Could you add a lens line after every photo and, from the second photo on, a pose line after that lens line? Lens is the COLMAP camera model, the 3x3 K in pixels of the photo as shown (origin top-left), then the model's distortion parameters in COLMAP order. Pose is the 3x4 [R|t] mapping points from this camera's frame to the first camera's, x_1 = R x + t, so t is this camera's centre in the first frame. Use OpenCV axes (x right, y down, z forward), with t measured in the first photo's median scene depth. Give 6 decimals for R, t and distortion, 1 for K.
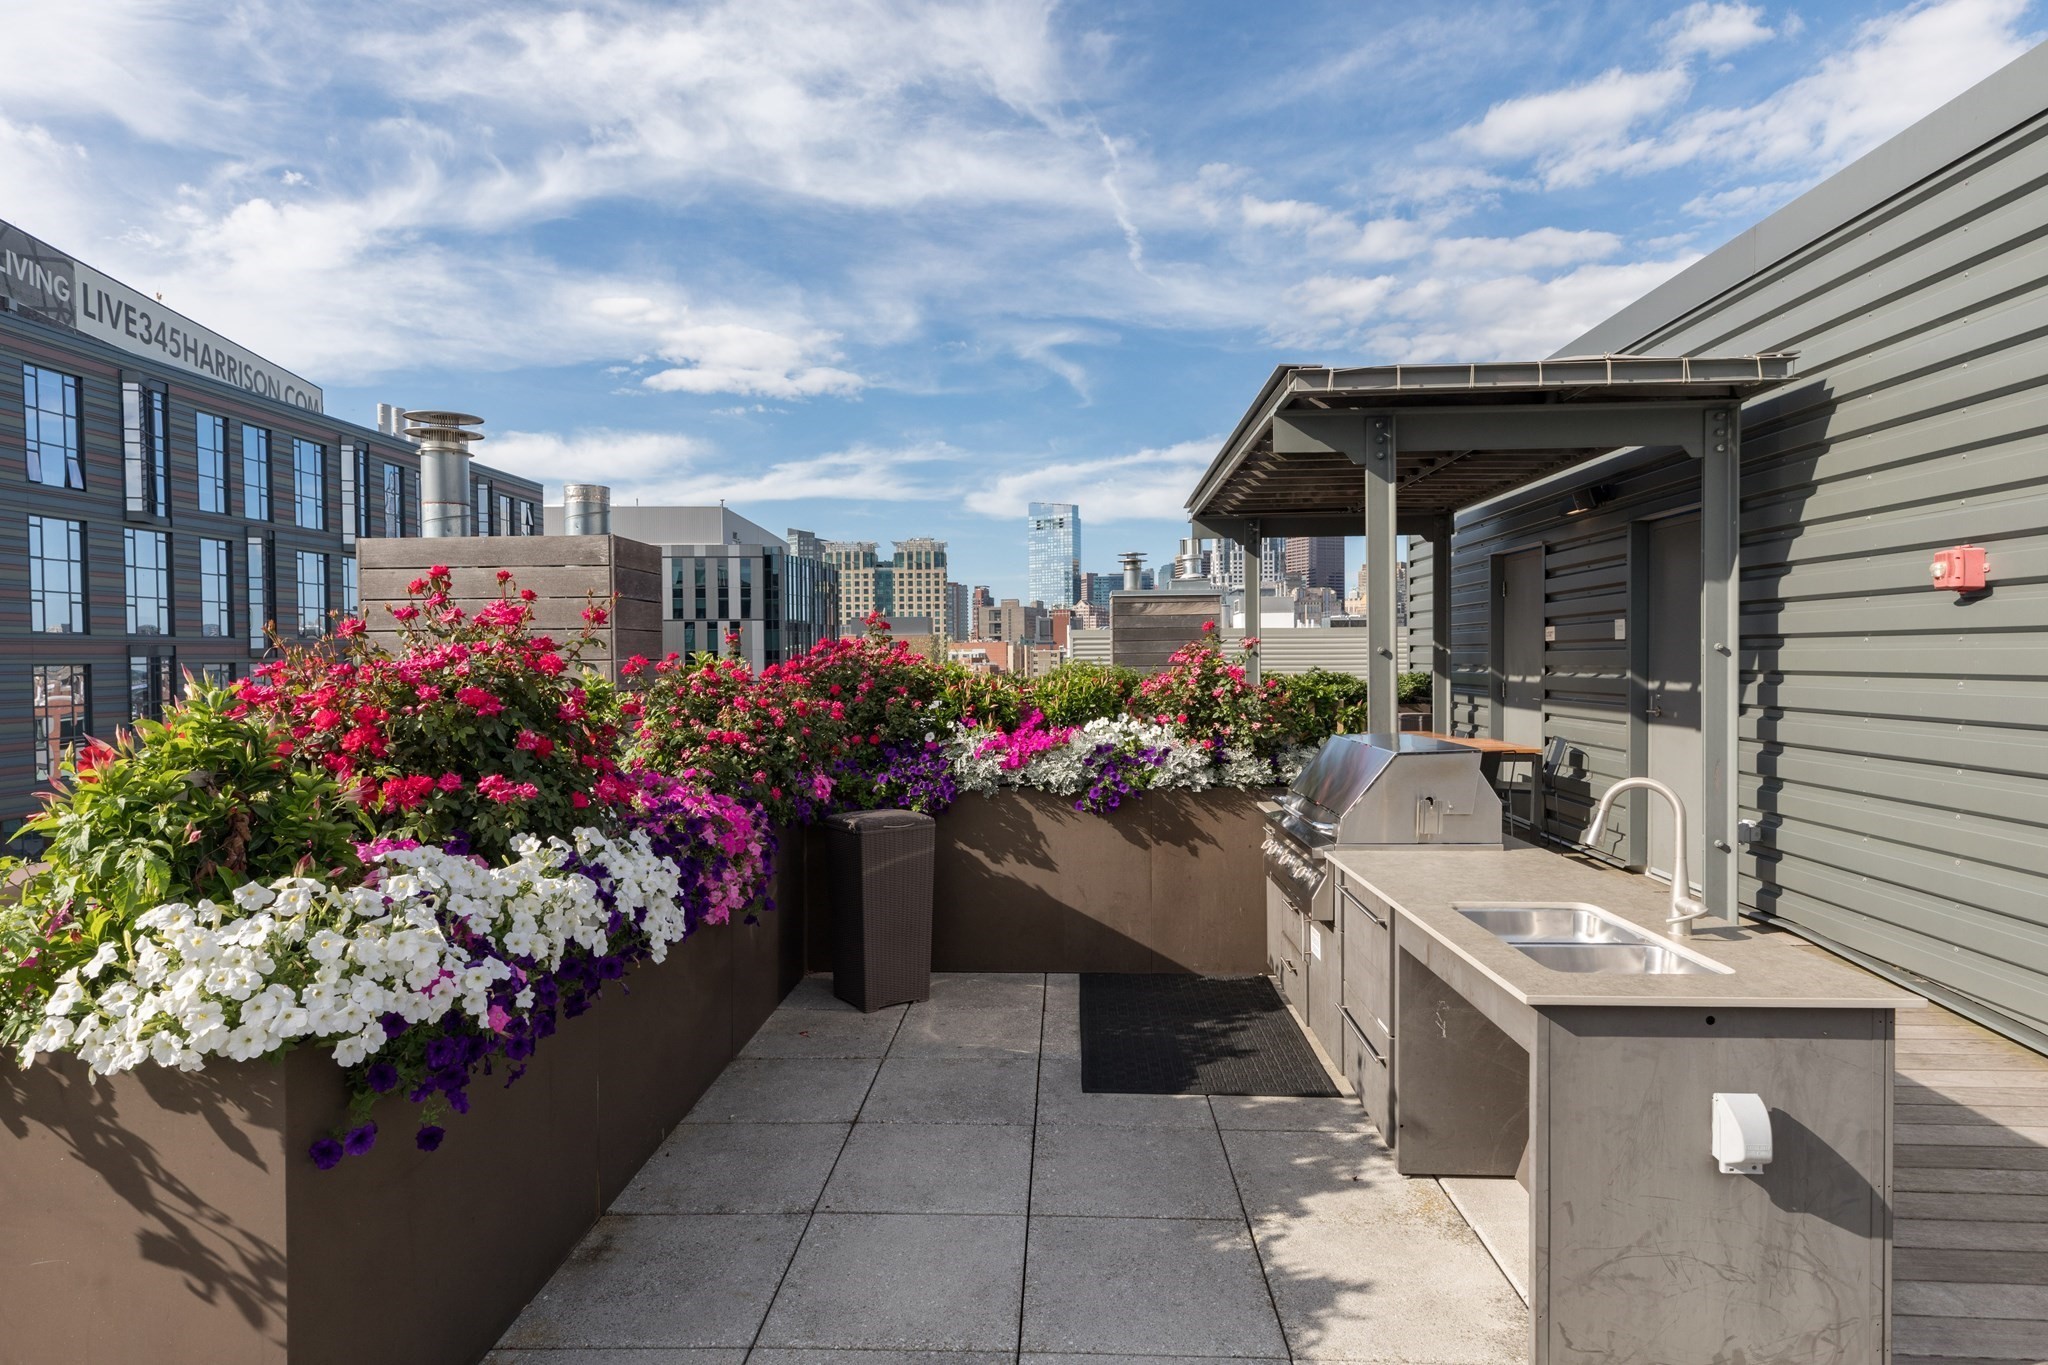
lens RADIAL K [[1120.1, 0, 1024.0], [0, 1120.1, 682.5], [0, 0, 1]] dist [0.003300, 0.001614]
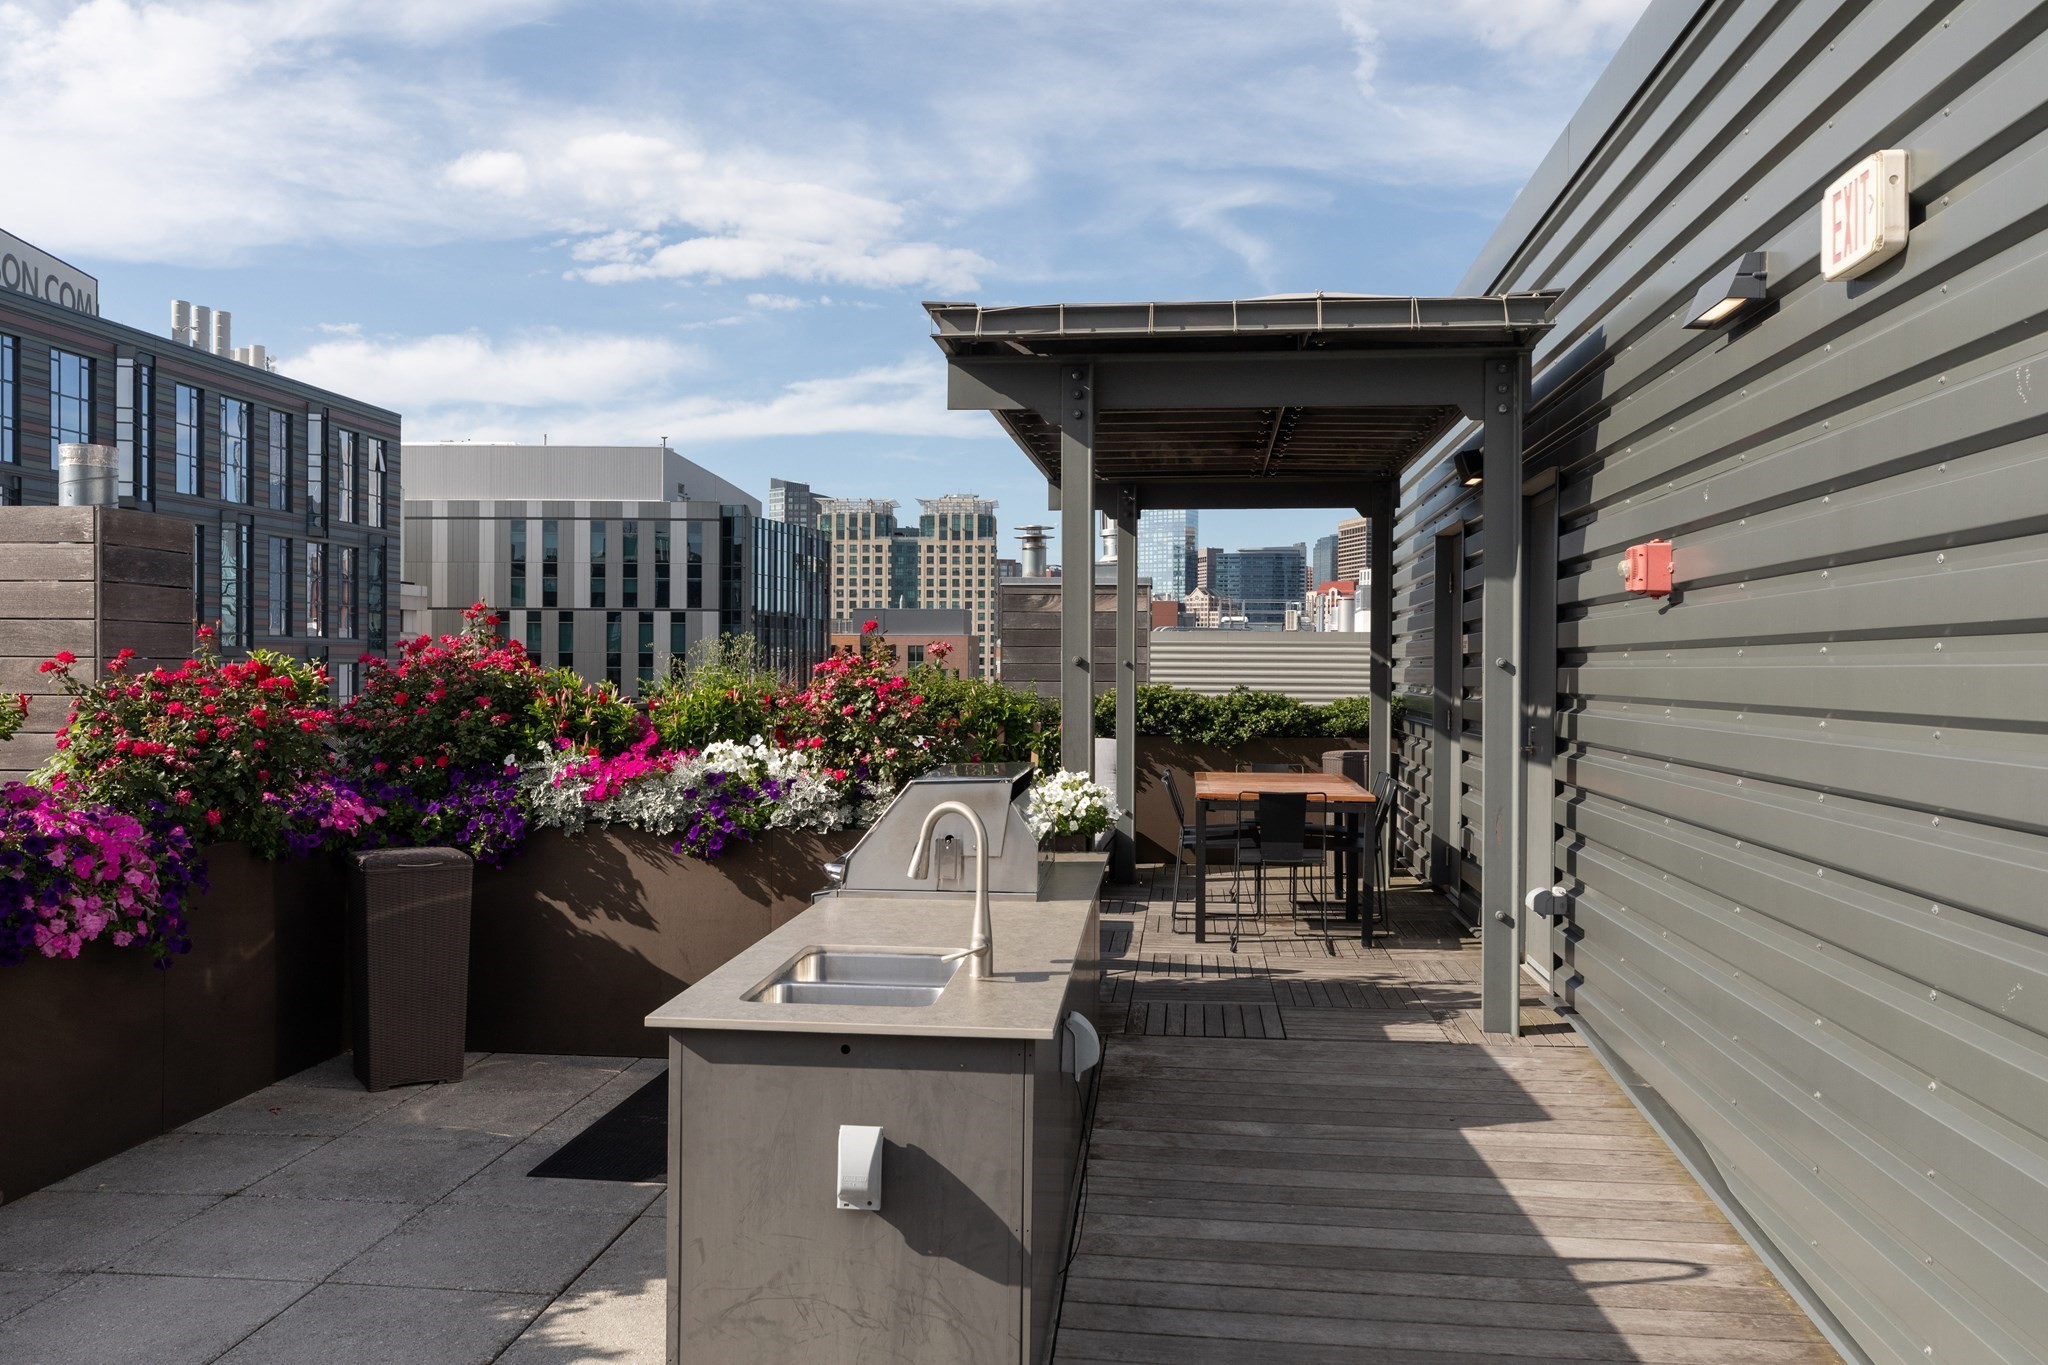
lens RADIAL K [[1645.7, 0, 1024.0], [0, 1645.7, 682.5], [0, 0, 1]] dist [0.001721, 0.004182]
pose [[0.998379, 0.015881, -0.054659, 0.350726], [-0.016692, 0.999757, -0.014407, 0.004226], [0.054416, 0.015296, 0.998401, -0.160022]]
